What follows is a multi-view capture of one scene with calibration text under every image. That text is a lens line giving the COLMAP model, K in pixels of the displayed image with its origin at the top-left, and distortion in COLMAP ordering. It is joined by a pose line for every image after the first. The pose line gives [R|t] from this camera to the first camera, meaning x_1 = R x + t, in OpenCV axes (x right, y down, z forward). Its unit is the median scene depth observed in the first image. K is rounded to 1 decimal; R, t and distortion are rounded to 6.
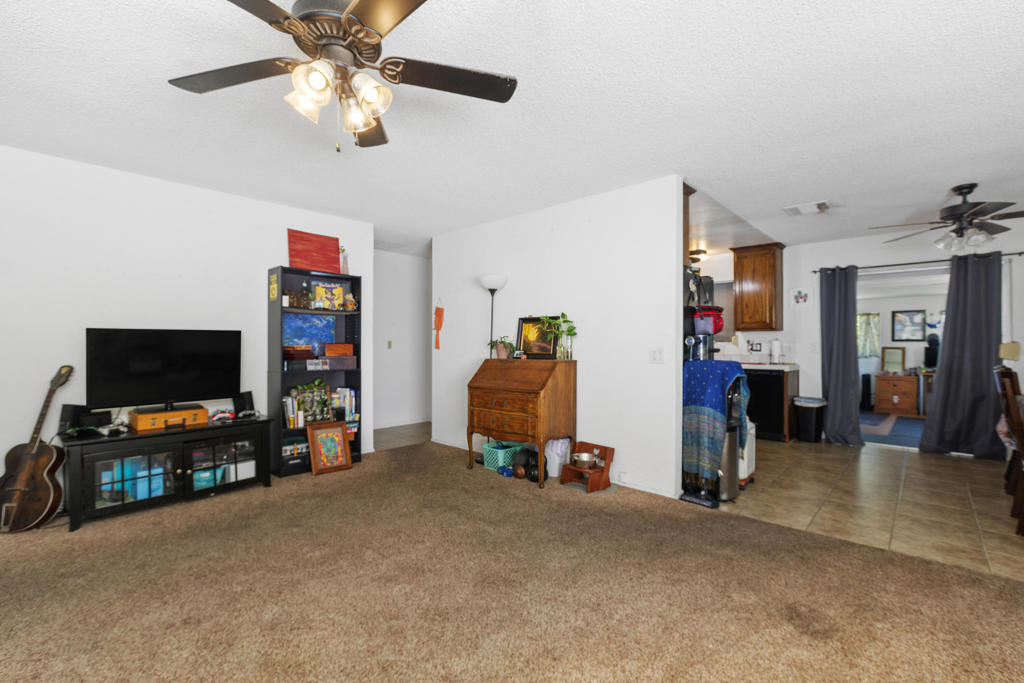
lens RADIAL K [[456.0, 0, 512.0], [0, 456.0, 341.5], [0, 0, 1]] dist [0.000984, 0.000232]
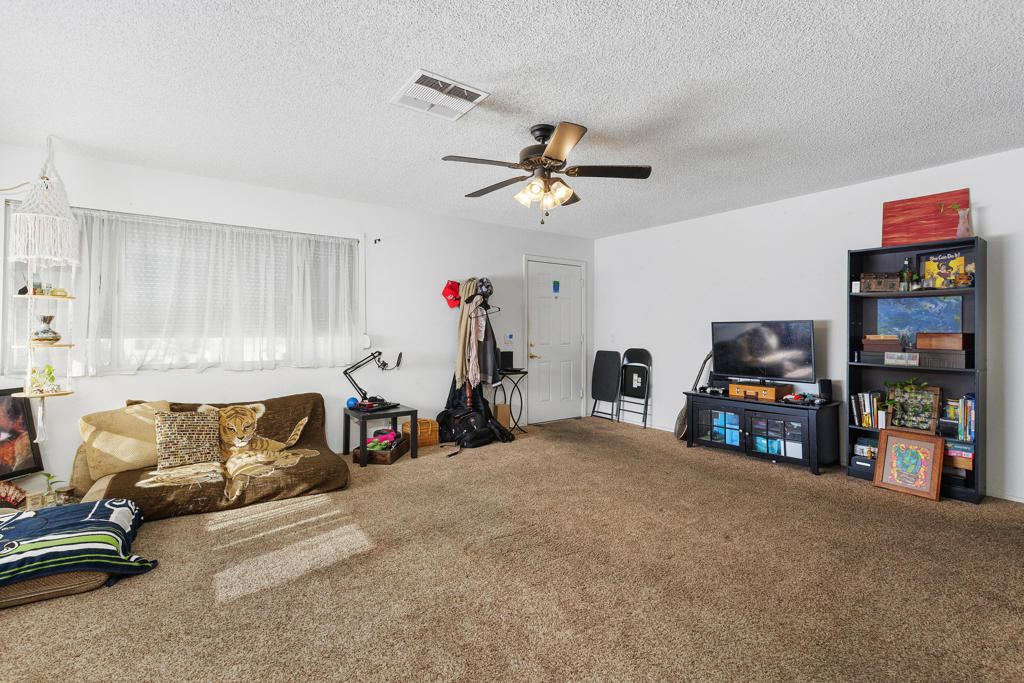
lens RADIAL K [[468.5, 0, 513.0], [0, 468.5, 335.8], [0, 0, 1]] dist [0.000873, 0.000242]
pose [[-0.197010, 0.008194, -0.980367, 0.541998], [-0.000271, 0.999965, 0.008412, 0.002170], [0.980401, 0.001923, -0.197001, 0.479689]]
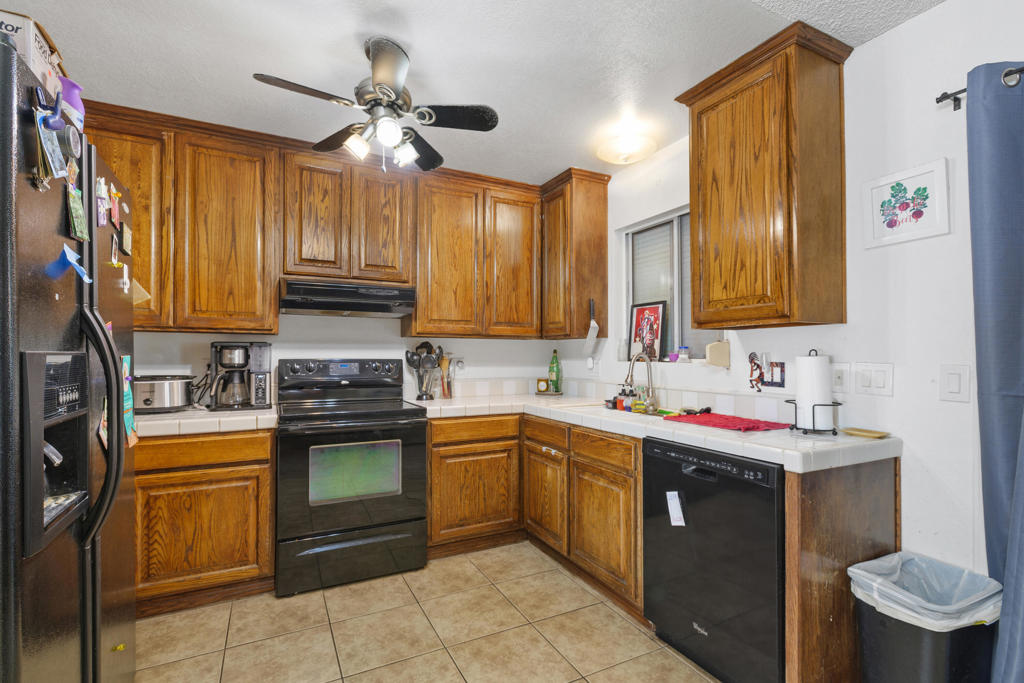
lens RADIAL K [[472.0, 0, 511.8], [0, 472.0, 350.7], [0, 0, 1]] dist [-0.001405, -0.000007]
pose [[0.935918, -0.003236, -0.352202, 0.711412], [0.002095, 0.999991, -0.003620, -0.006689], [0.352211, 0.002650, 0.935917, 0.892833]]
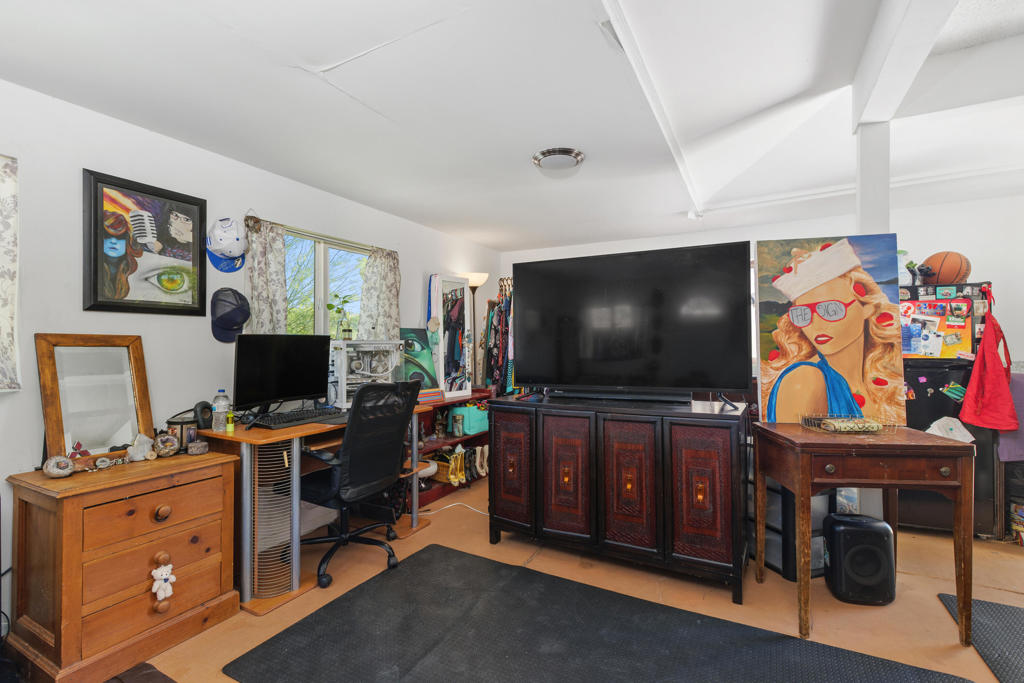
lens RADIAL K [[462.1, 0, 513.9], [0, 462.1, 348.4], [0, 0, 1]] dist [0.003955, 0.000773]
pose [[-0.245976, -0.007475, 0.969247, 1.200874], [-0.002453, 0.999972, 0.007089, 0.033704], [-0.969273, -0.000634, -0.245987, 1.805190]]
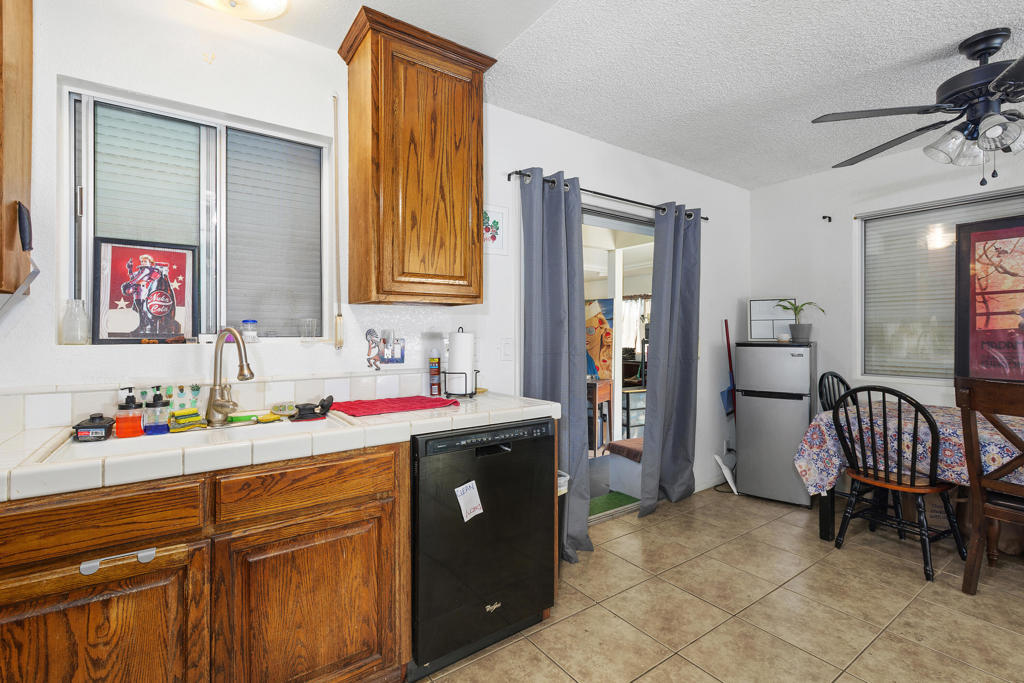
lens RADIAL K [[464.6, 0, 510.5], [0, 464.6, 331.4], [0, 0, 1]] dist [-0.000105, -0.000156]
pose [[0.214720, 0.002370, 0.976673, 0.316714], [-0.003561, 0.999992, -0.001643, -0.003451], [-0.976669, -0.003125, 0.214727, 1.245514]]
